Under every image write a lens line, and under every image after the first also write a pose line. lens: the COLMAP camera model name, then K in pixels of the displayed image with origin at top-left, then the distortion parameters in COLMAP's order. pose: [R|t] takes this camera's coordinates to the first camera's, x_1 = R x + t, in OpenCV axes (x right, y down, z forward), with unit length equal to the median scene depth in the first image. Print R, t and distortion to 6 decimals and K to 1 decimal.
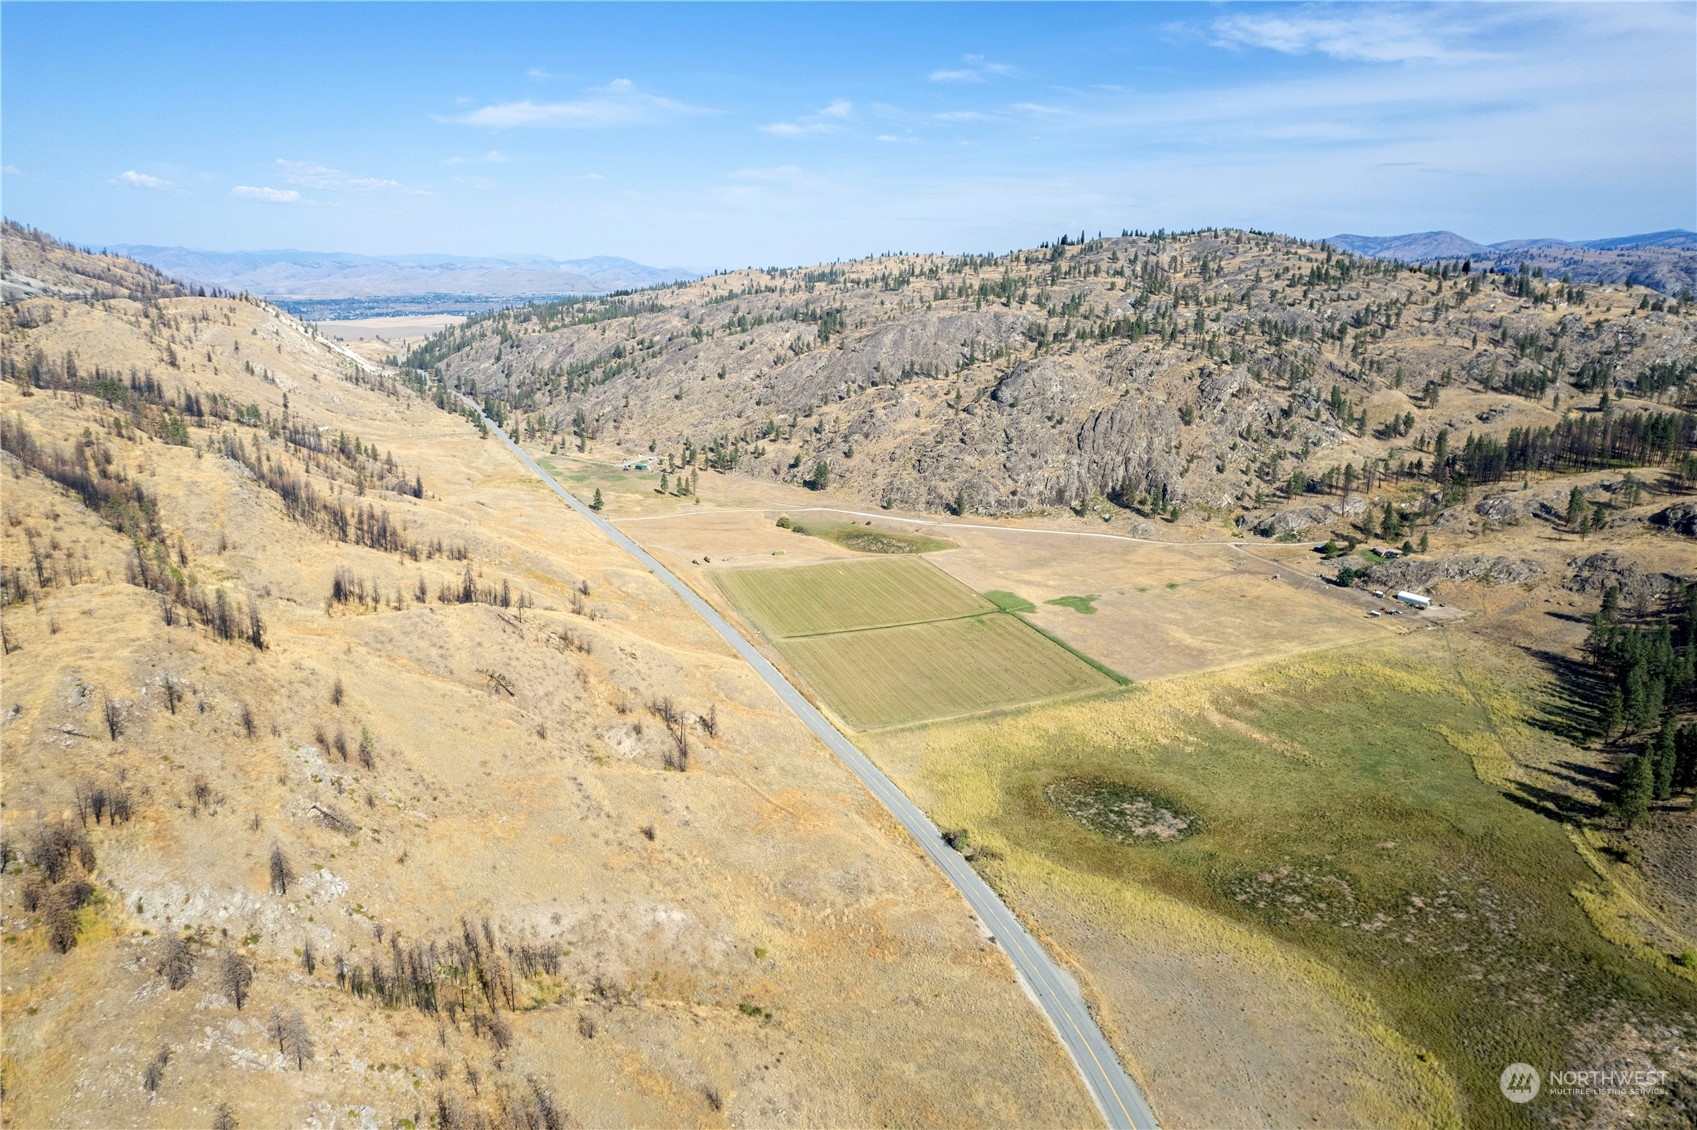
lens RADIAL K [[1070.2, 0, 858.2], [0, 1070.2, 591.8], [0, 0, 1]] dist [-0.065104, 0.064301]
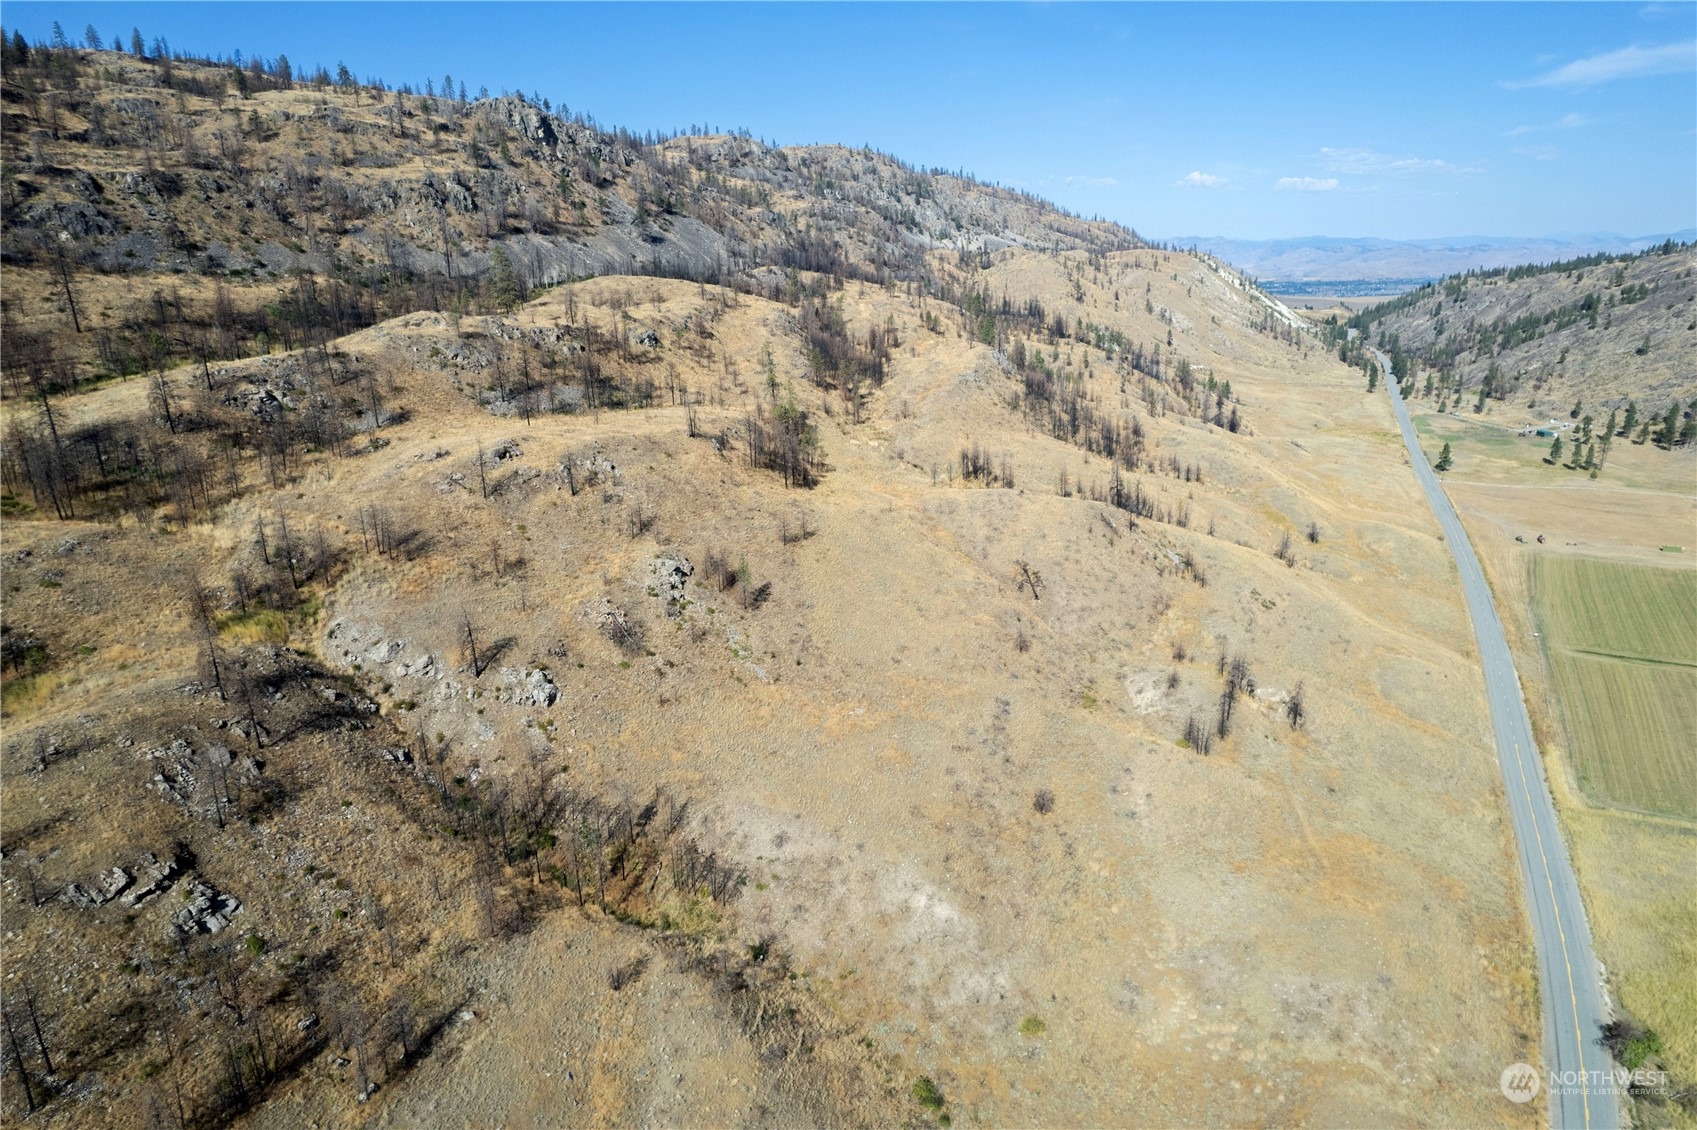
lens RADIAL K [[1070.2, 0, 858.2], [0, 1070.2, 591.8], [0, 0, 1]] dist [-0.065104, 0.064301]
pose [[0.643713, 0.193164, -0.740487, 0.056827], [-0.184525, 0.978247, 0.094777, 0.013210], [0.742687, 0.075630, 0.665354, 0.116193]]
